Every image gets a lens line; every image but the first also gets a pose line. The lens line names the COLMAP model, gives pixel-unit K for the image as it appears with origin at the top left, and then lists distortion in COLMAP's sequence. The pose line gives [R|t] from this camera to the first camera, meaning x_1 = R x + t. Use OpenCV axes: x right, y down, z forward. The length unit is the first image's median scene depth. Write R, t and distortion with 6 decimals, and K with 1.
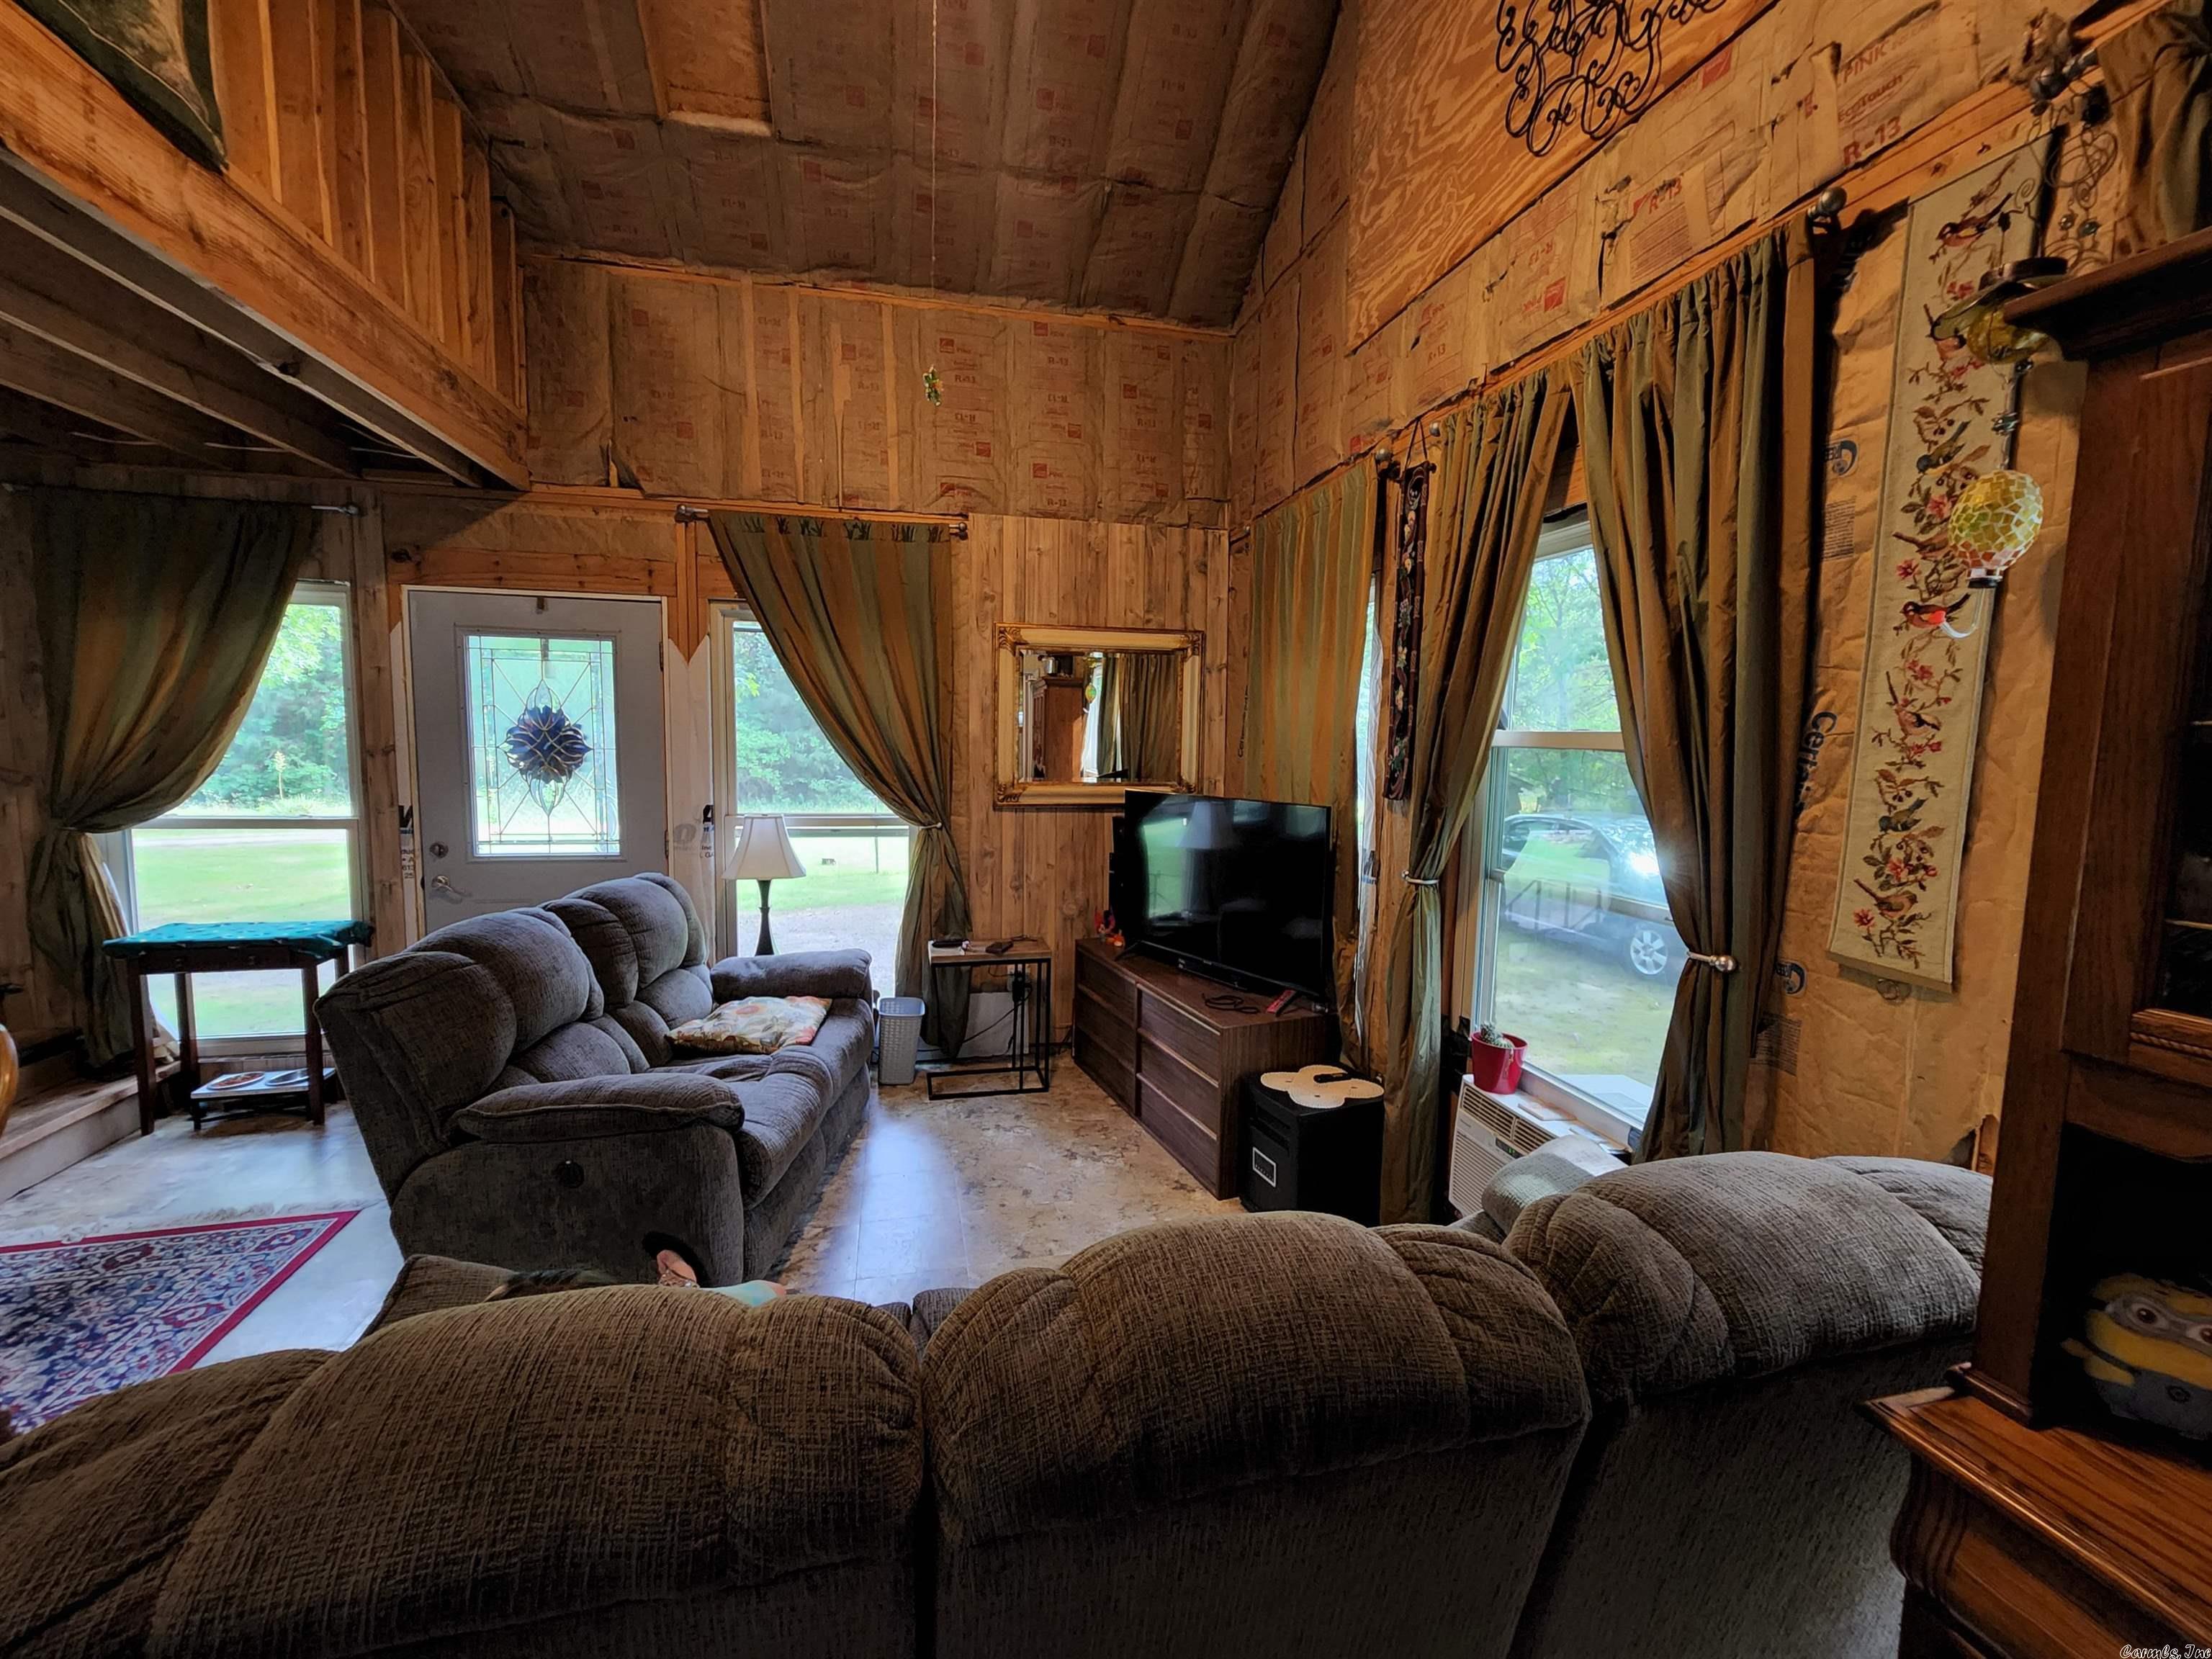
lens RADIAL K [[913.8, 0, 1112.5], [0, 913.8, 826.4], [0, 0, 1]] dist [-0.001770, 0.000727]
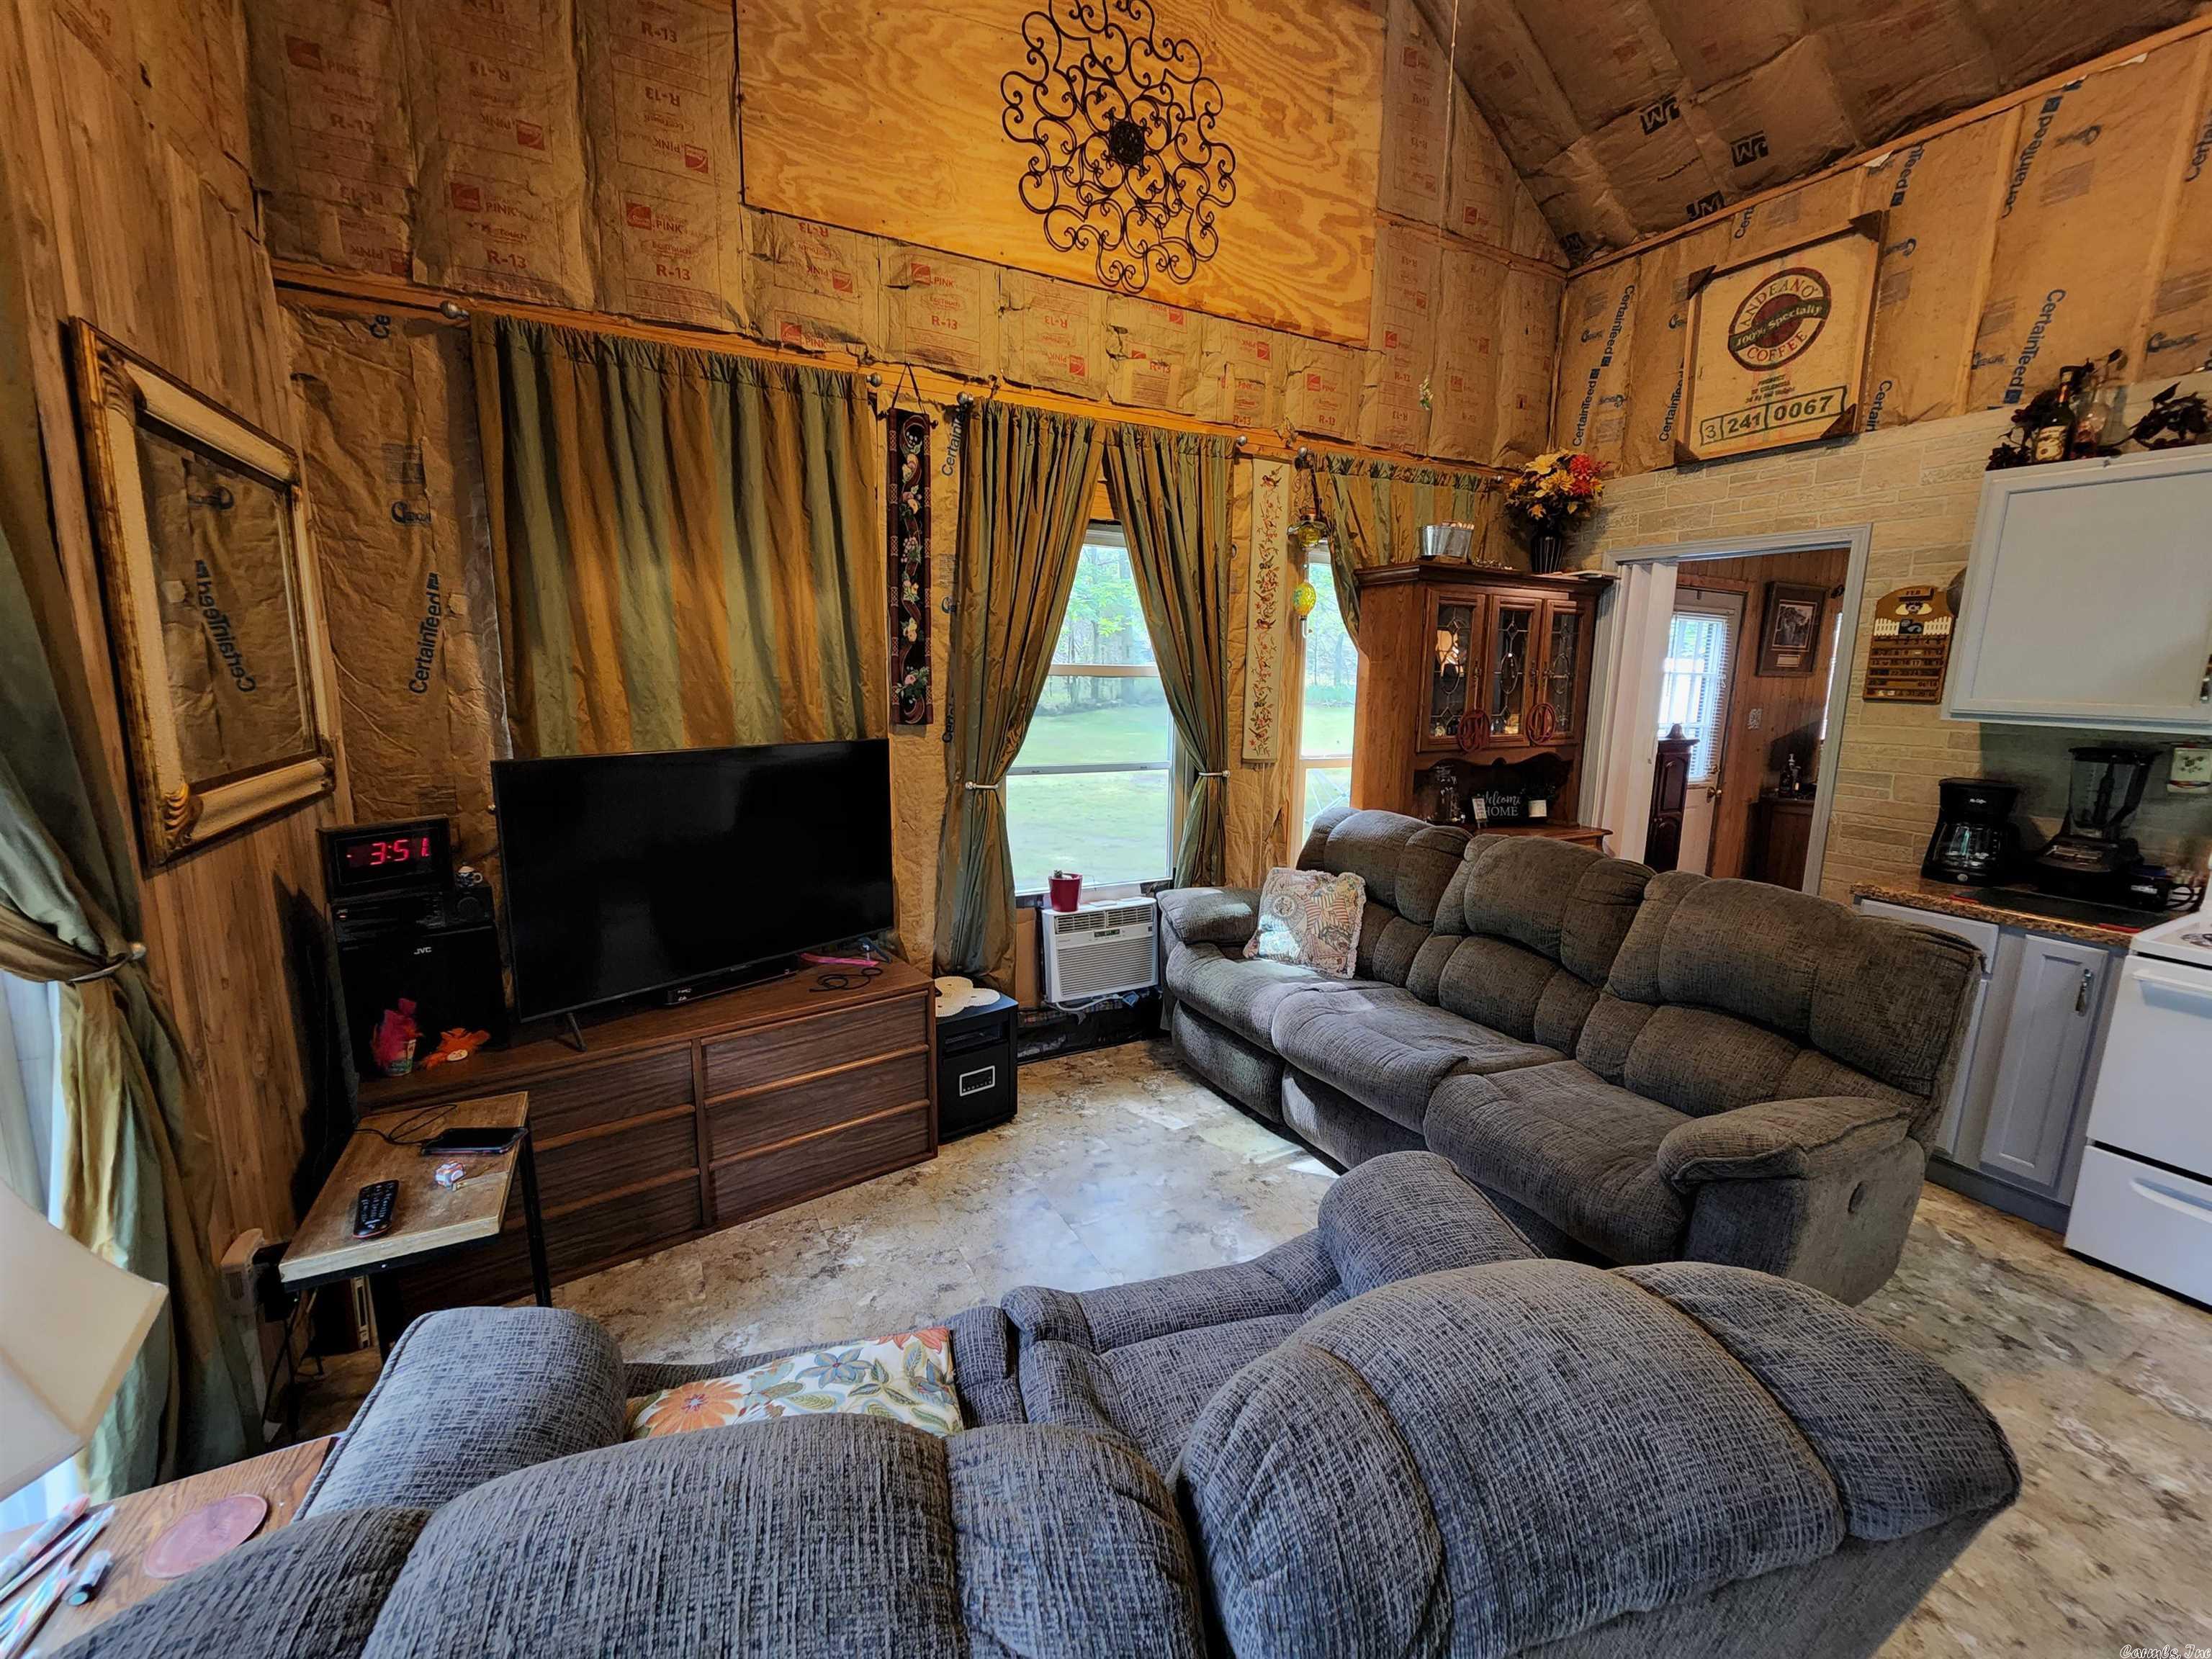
lens RADIAL K [[913.8, 0, 1109.1], [0, 913.8, 828.5], [0, 0, 1]] dist [-0.001770, 0.000727]
pose [[-0.250531, -0.185290, 0.950212, -0.670540], [0.074079, 0.974967, 0.209648, -0.099495], [-0.965270, 0.122914, -0.230533, 0.866950]]
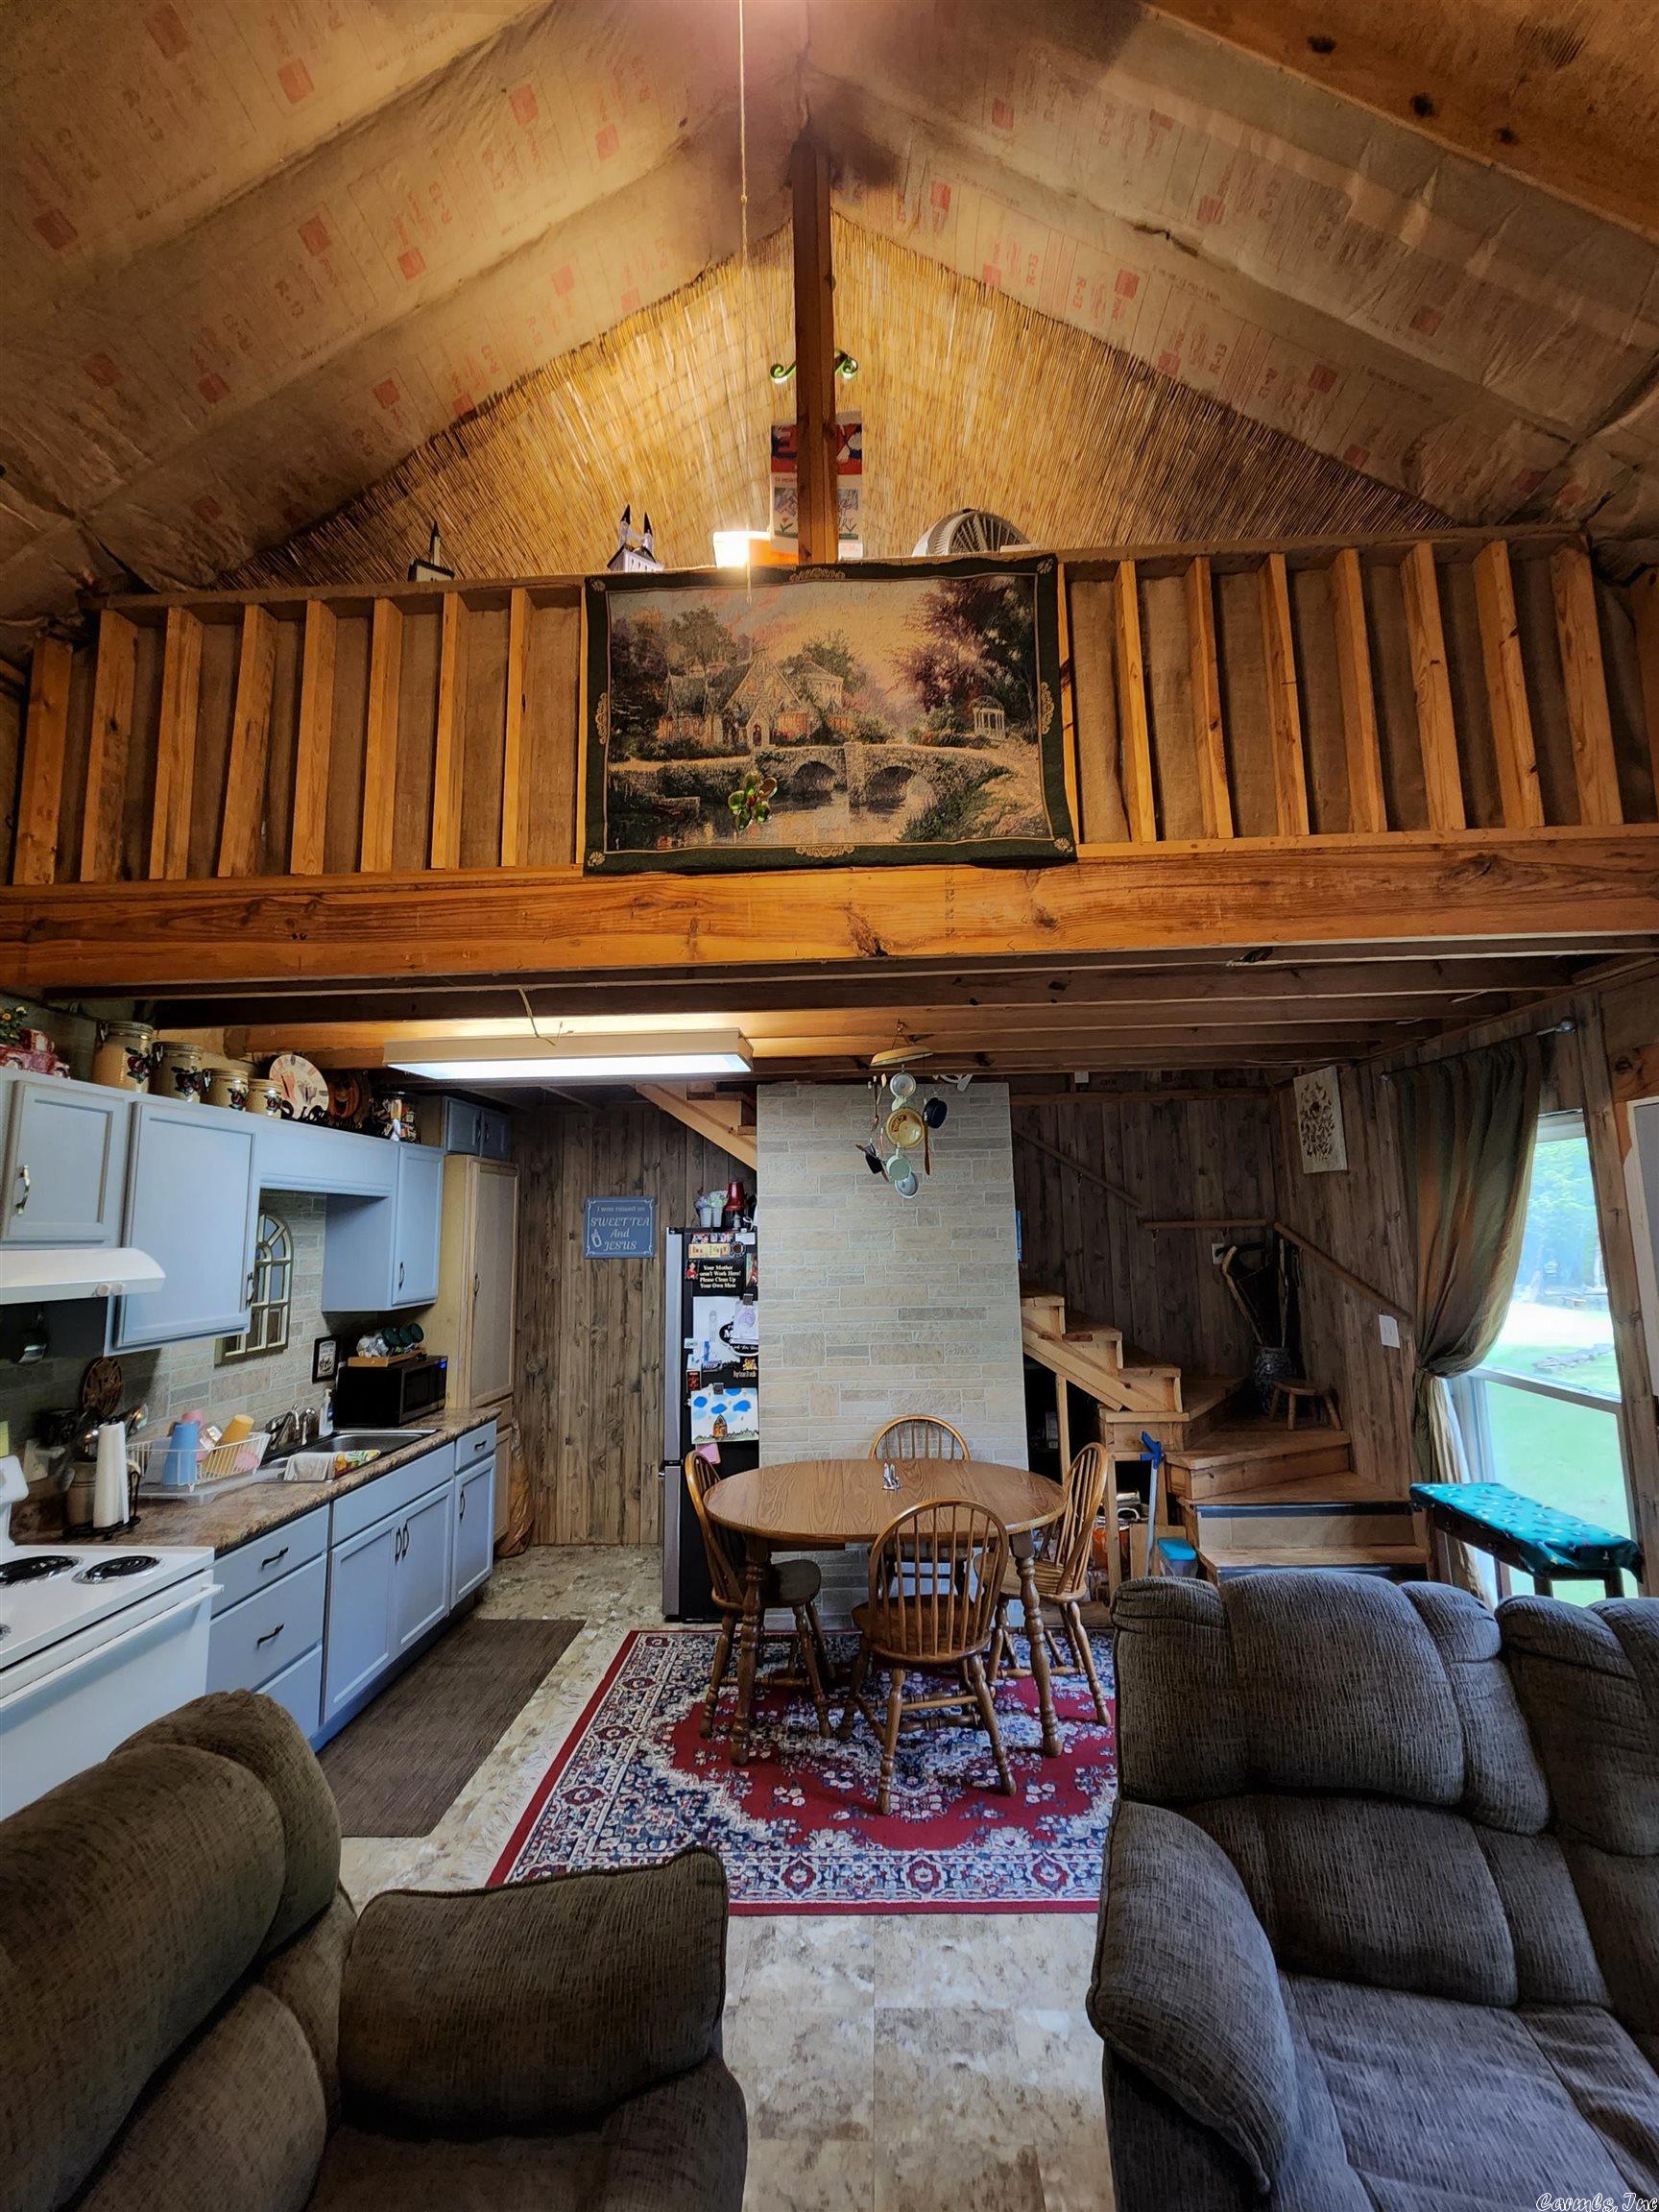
lens RADIAL K [[913.8, 0, 830.9], [0, 913.8, 1105.8], [0, 0, 1]] dist [-0.001770, 0.000727]
pose [[-0.276764, -0.139980, -0.950688, 0.143369], [-0.081270, 0.989198, -0.121991, -0.115656], [0.957495, 0.043500, -0.285150, 0.592349]]
